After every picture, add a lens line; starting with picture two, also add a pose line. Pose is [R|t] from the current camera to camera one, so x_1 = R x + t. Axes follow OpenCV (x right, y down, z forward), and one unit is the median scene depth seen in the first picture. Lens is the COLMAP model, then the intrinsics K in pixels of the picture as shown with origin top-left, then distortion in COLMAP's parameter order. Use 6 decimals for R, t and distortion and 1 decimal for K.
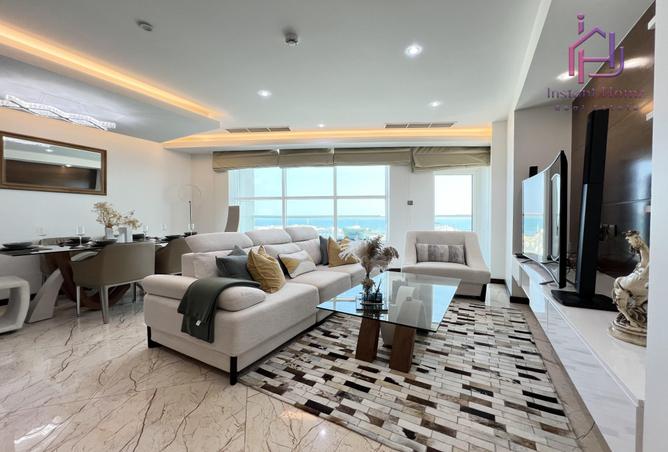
lens RADIAL K [[266.3, 0, 334.0], [0, 266.3, 226.0], [0, 0, 1]] dist [-0.000003, -0.000324]
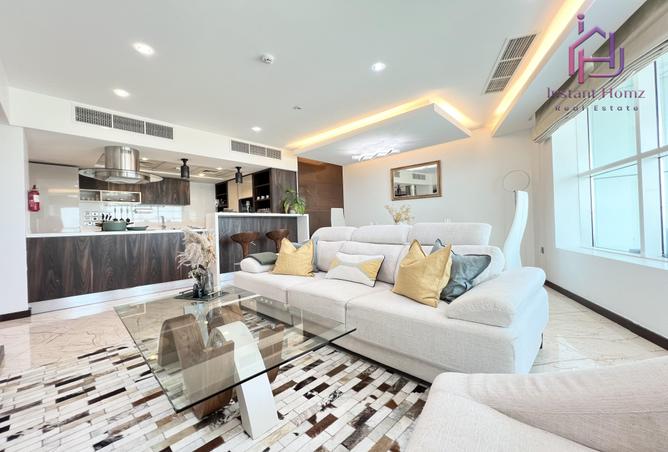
lens RADIAL K [[266.3, 0, 334.0], [0, 266.3, 226.0], [0, 0, 1]] dist [-0.000003, -0.000324]
pose [[-0.249523, 0.017127, -0.968217, 1.081395], [0.003877, 0.999853, 0.016687, 0.002086], [0.968361, 0.000410, -0.249553, 1.886941]]
